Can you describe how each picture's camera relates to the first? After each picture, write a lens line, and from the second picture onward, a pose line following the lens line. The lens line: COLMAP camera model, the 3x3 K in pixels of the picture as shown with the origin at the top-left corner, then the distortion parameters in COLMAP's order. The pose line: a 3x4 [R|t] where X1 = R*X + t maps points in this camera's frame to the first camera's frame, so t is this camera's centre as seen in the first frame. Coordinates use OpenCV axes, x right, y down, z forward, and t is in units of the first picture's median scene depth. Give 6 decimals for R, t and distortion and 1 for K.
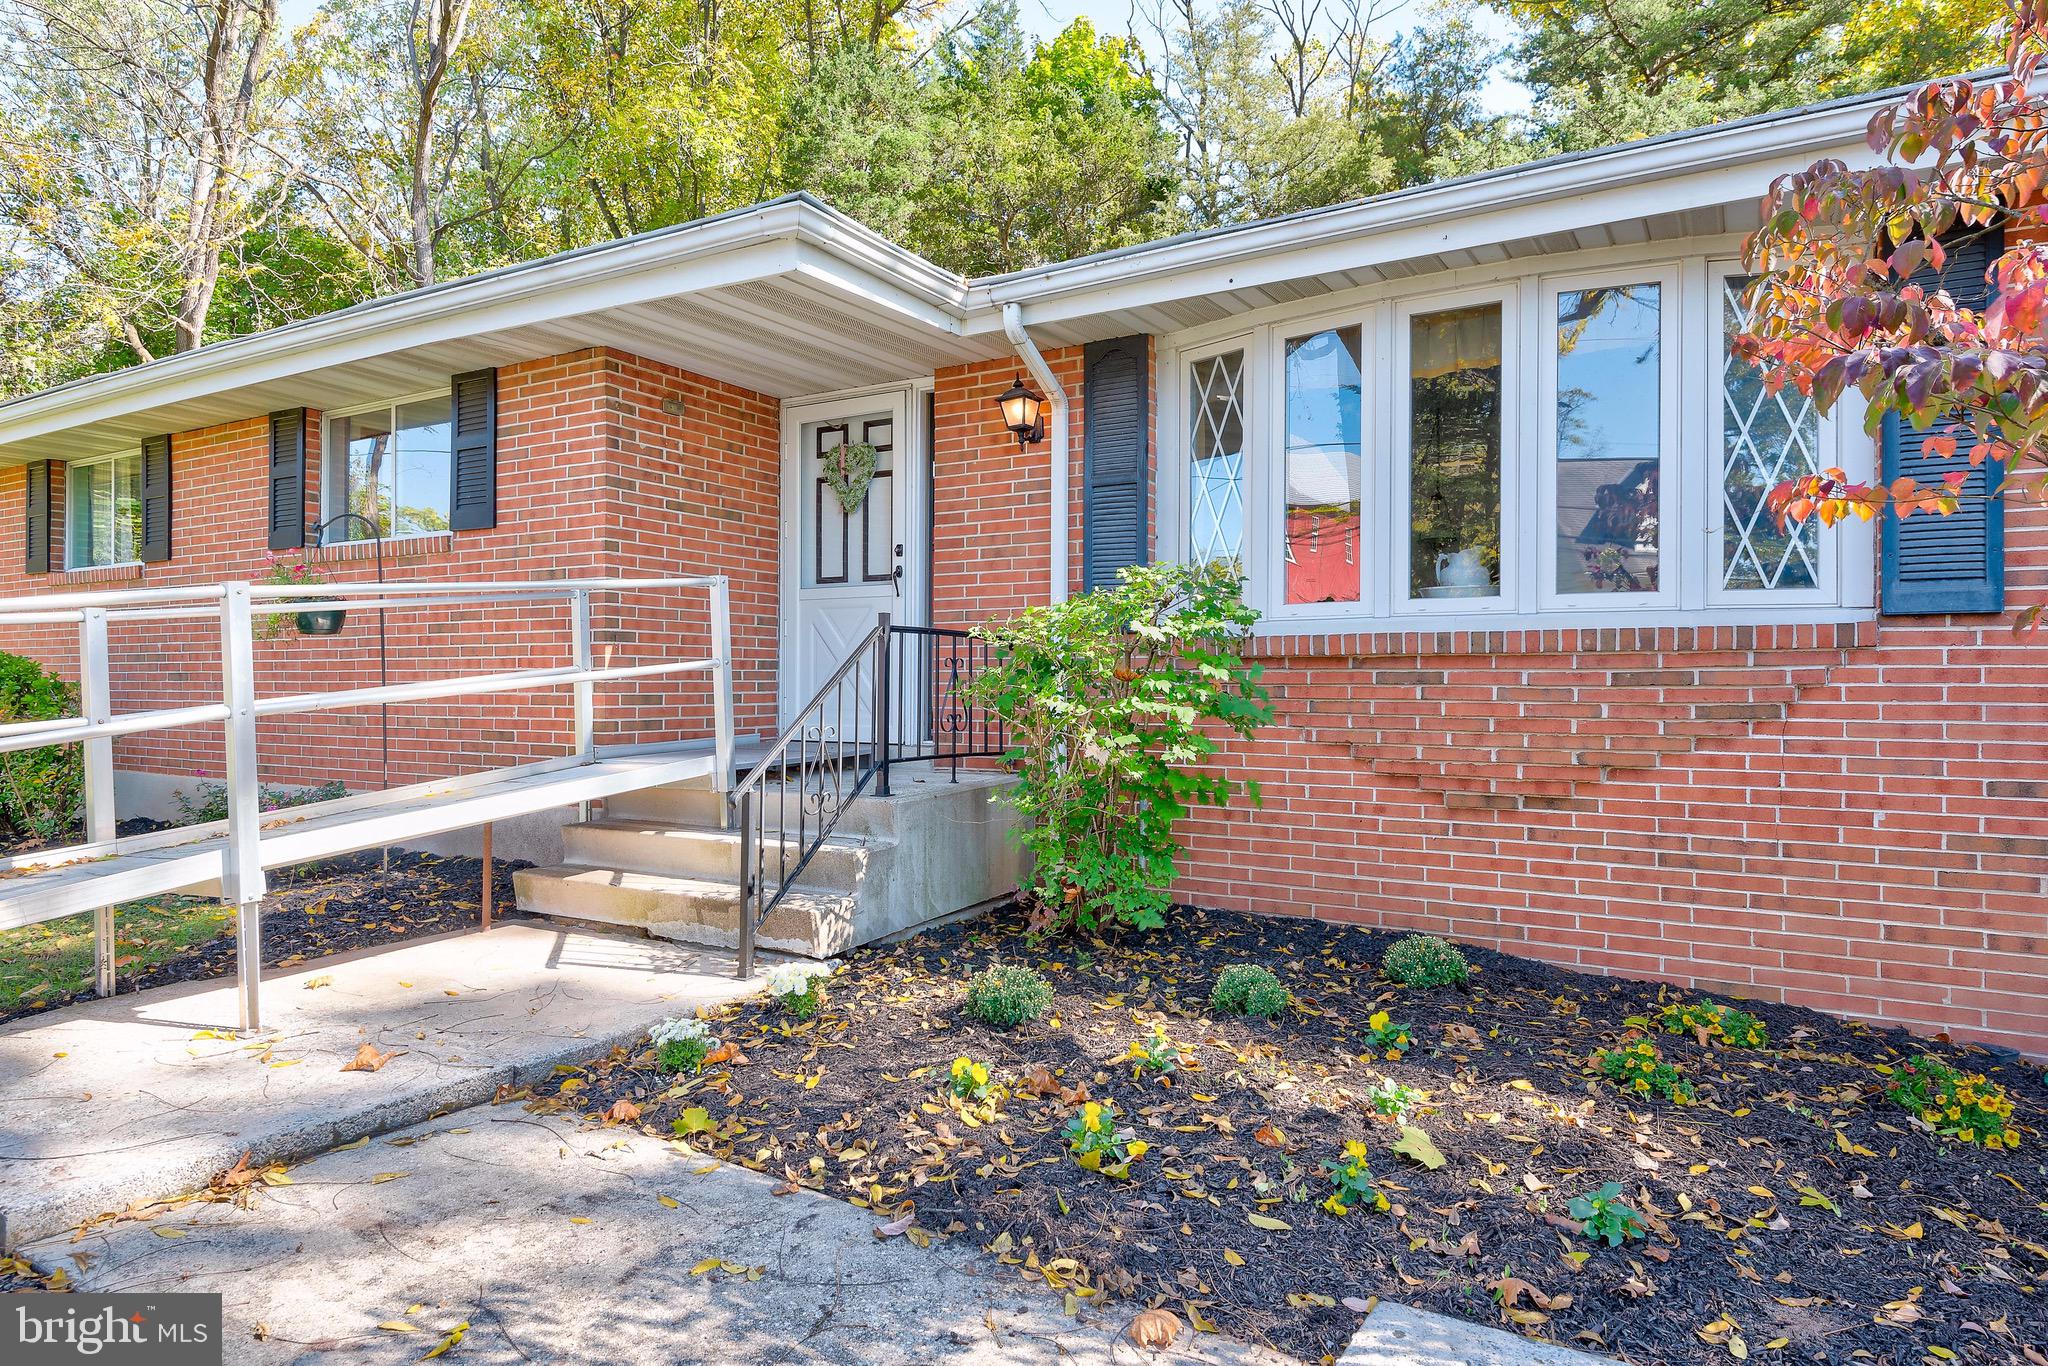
lens RADIAL K [[1263.9, 0, 1024.0], [0, 1263.9, 683.0], [0, 0, 1]] dist [0.002457, 0.000386]
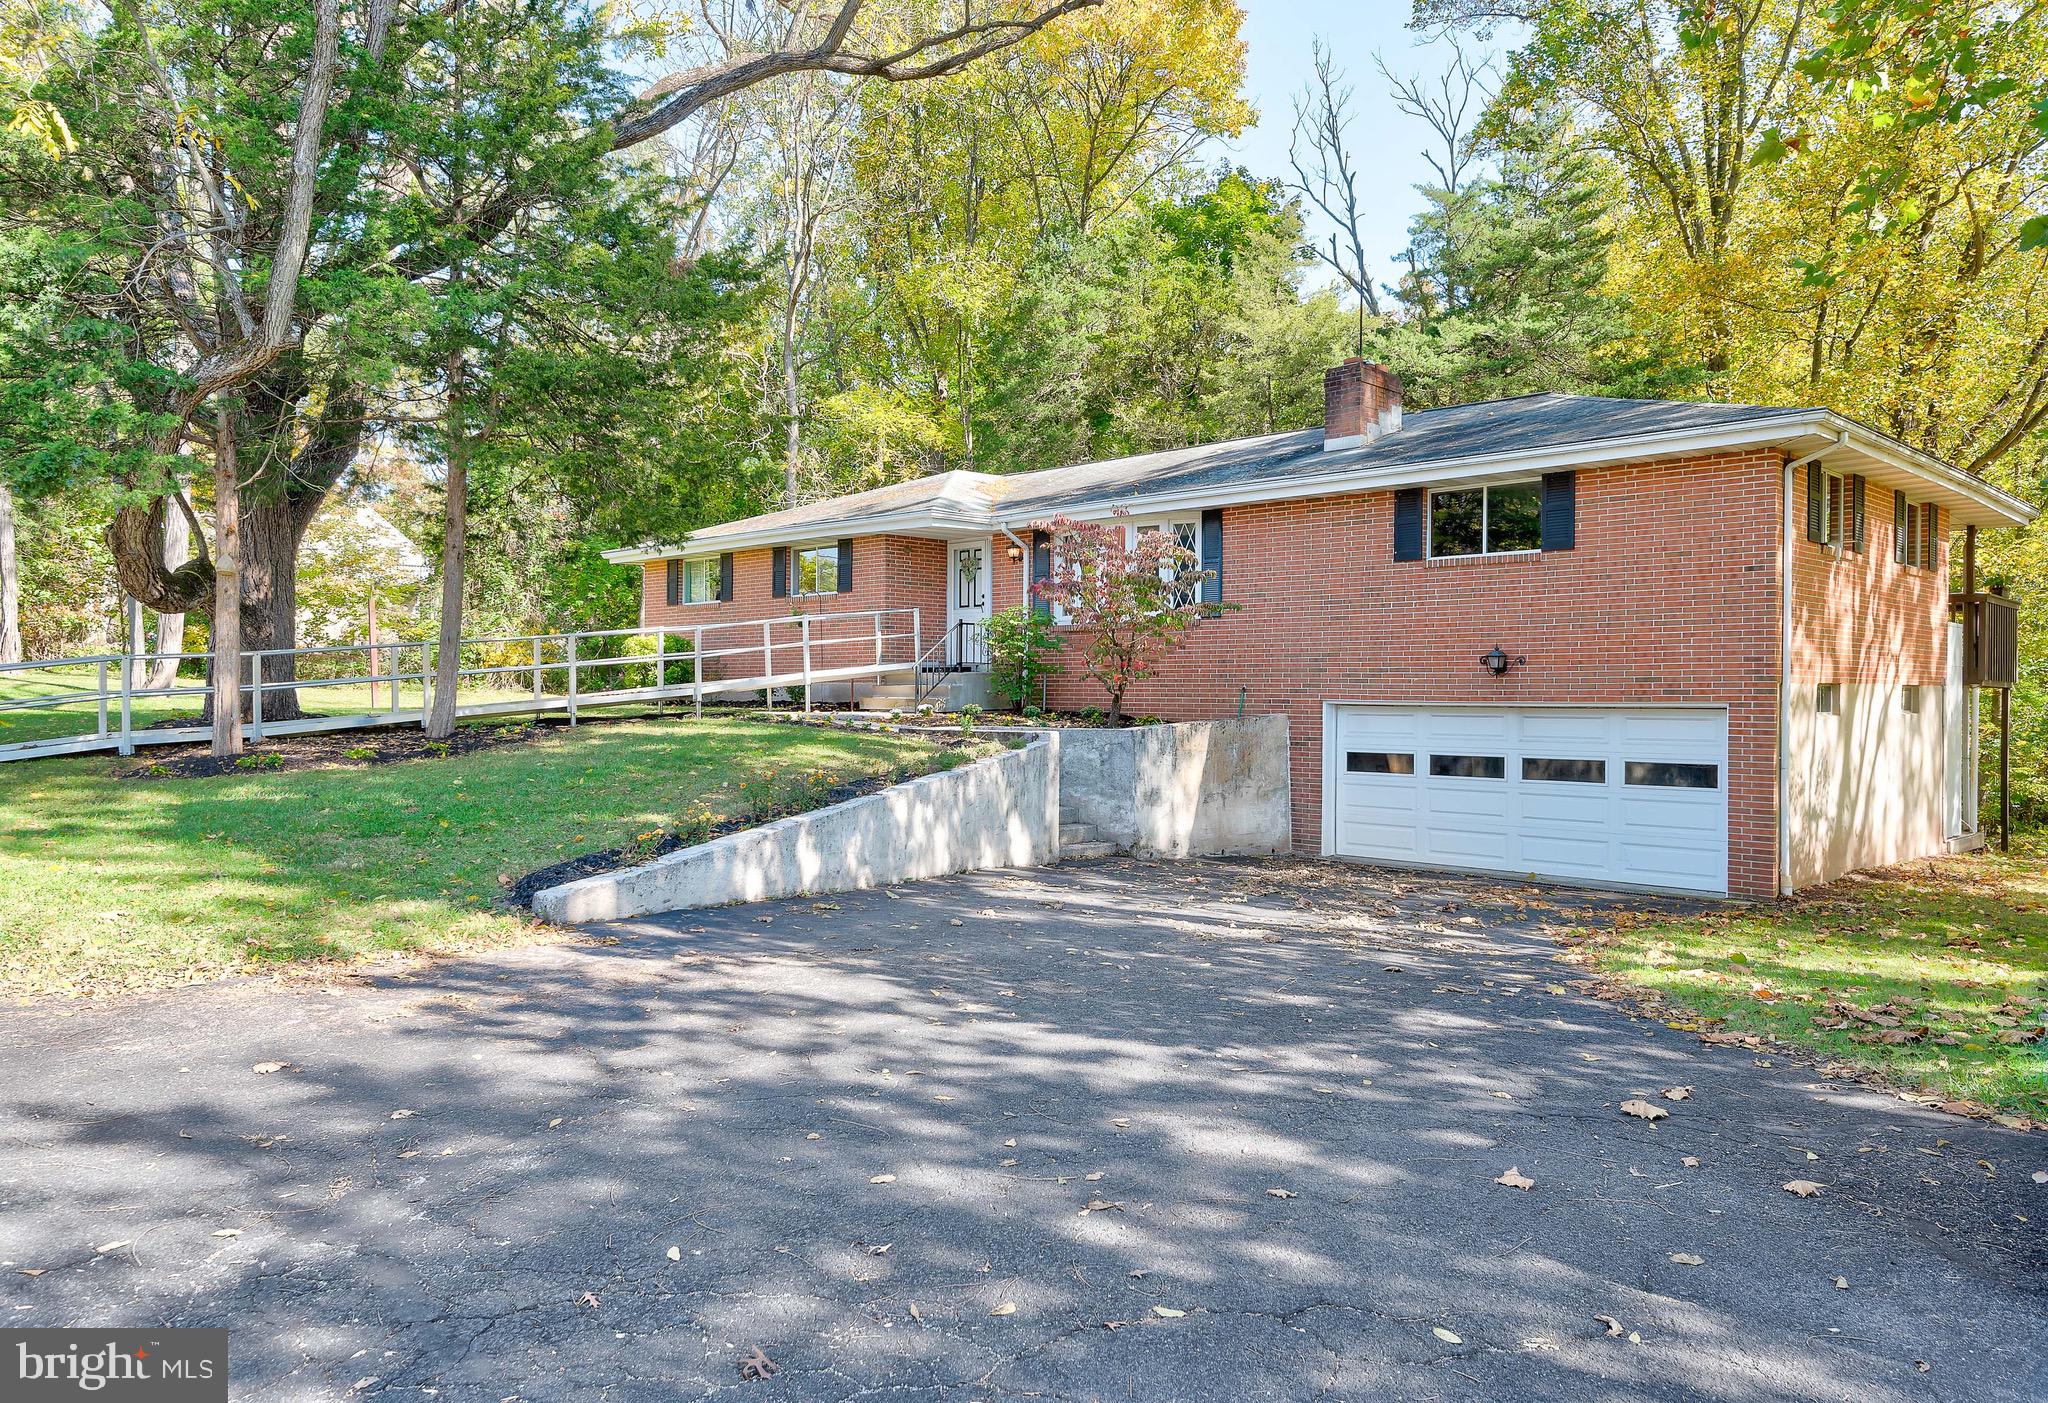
lens RADIAL K [[1480.6, 0, 1024.0], [0, 1480.6, 701.5], [0, 0, 1]] dist [-0.001416, -0.000224]
pose [[0.965795, 0.002517, -0.259296, 0.897036], [0.001218, 0.999898, 0.014244, 0.089332], [0.259306, -0.014072, 0.965693, -2.311254]]
